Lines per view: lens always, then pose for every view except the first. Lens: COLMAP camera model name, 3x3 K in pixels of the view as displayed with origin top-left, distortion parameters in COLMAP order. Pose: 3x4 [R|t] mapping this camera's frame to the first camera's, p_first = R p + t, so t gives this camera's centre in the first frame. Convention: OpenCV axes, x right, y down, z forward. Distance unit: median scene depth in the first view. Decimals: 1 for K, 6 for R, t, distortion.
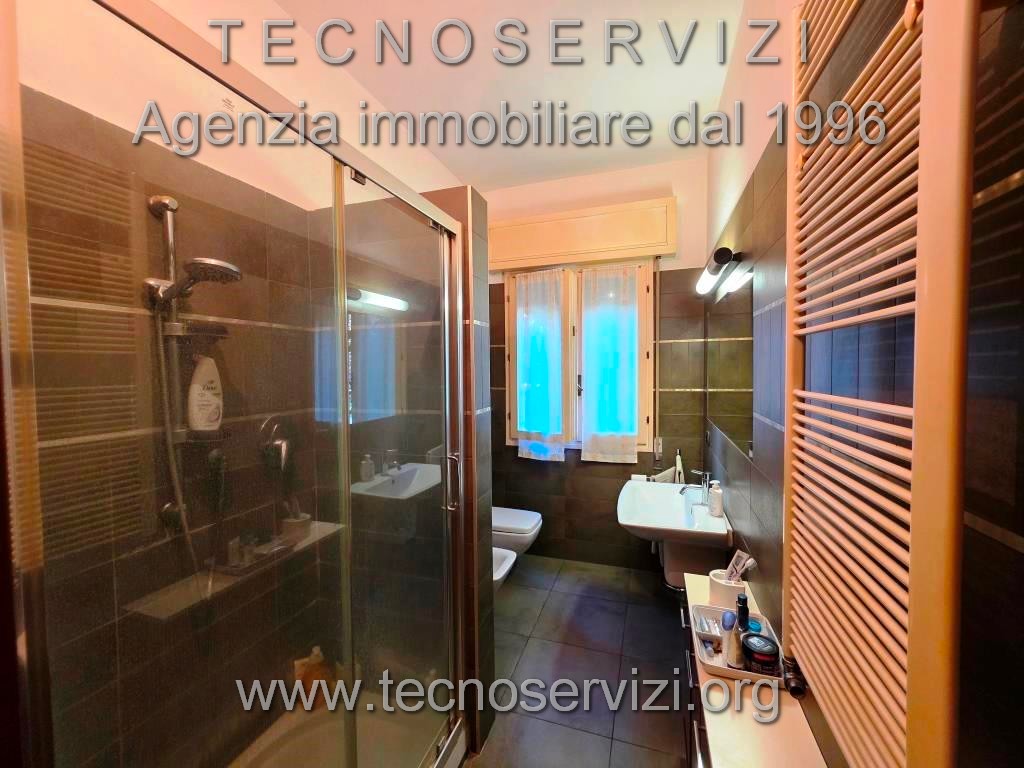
lens RADIAL K [[412.7, 0, 510.5], [0, 412.7, 377.2], [0, 0, 1]] dist [-0.002537, -0.000909]
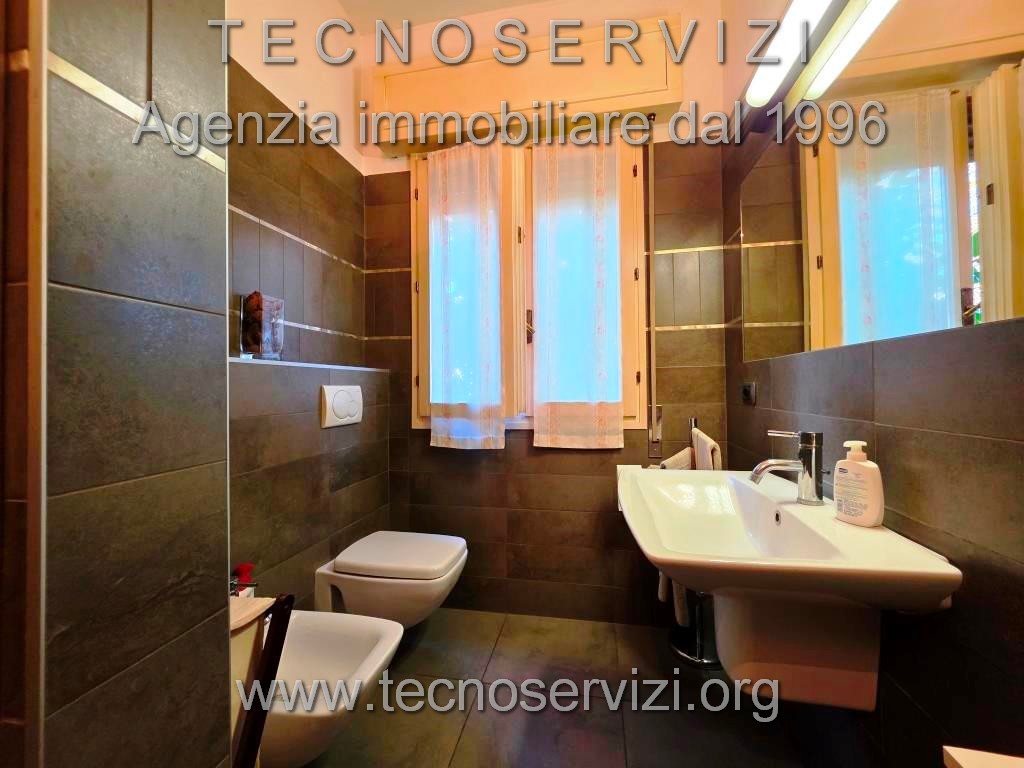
lens RADIAL K [[412.7, 0, 516.3], [0, 412.7, 385.2], [0, 0, 1]] dist [-0.002537, -0.000909]
pose [[0.990654, -0.000309, 0.136398, 0.064712], [0.005366, 0.999312, -0.036709, 0.133901], [-0.136292, 0.037098, 0.989974, 0.401926]]
